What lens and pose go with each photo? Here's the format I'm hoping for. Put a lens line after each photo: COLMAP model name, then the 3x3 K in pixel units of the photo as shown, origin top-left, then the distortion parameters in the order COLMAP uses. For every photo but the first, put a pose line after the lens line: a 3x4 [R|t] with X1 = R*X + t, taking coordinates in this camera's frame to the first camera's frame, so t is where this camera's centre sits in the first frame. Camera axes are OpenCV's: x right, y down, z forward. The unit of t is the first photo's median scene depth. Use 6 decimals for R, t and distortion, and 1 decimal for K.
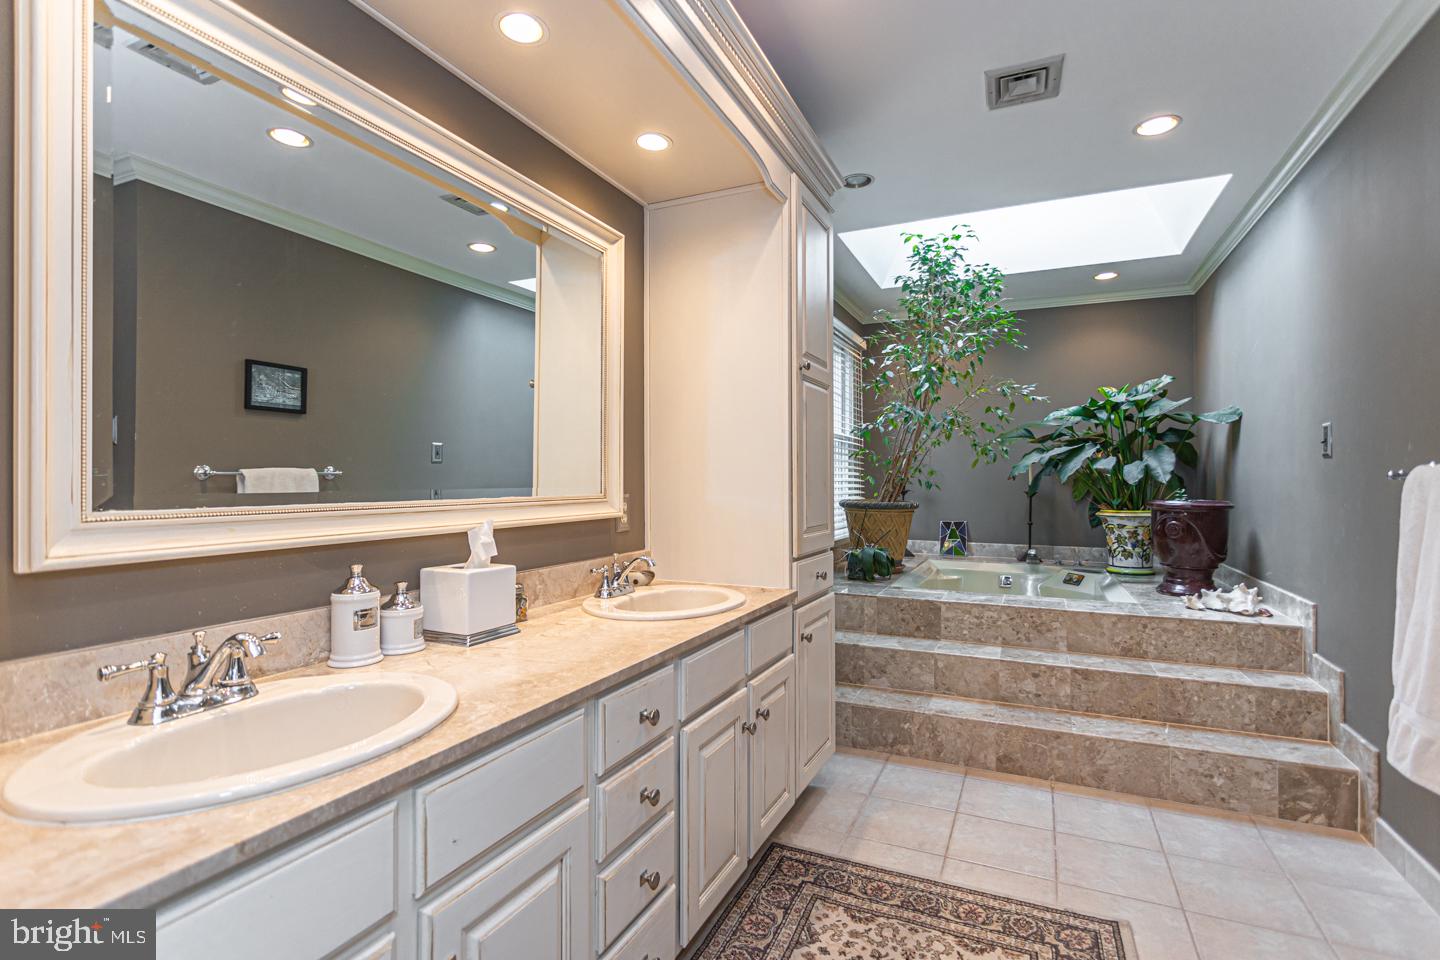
lens RADIAL K [[689.9, 0, 728.6], [0, 689.9, 477.7], [0, 0, 1]] dist [-0.000818, 0.000796]
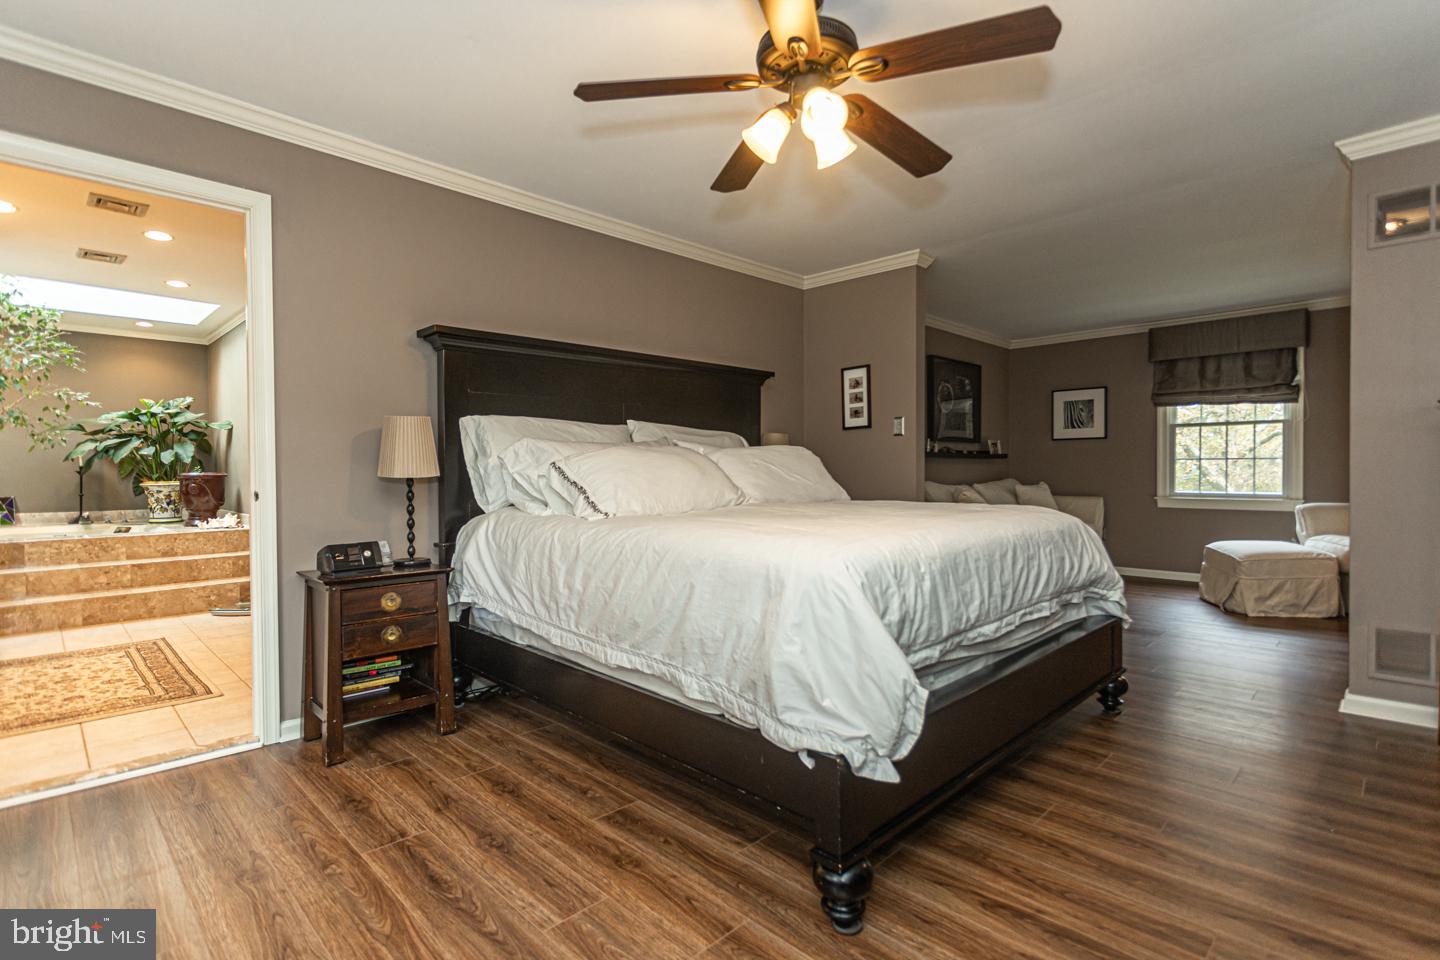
lens RADIAL K [[689.9, 0, 728.6], [0, 689.9, 477.7], [0, 0, 1]] dist [-0.000818, 0.000796]
pose [[0.348831, -0.016251, 0.937045, -0.447476], [0.000028, 0.999850, 0.017329, 0.012530], [-0.937186, -0.006018, 0.348779, -0.758815]]
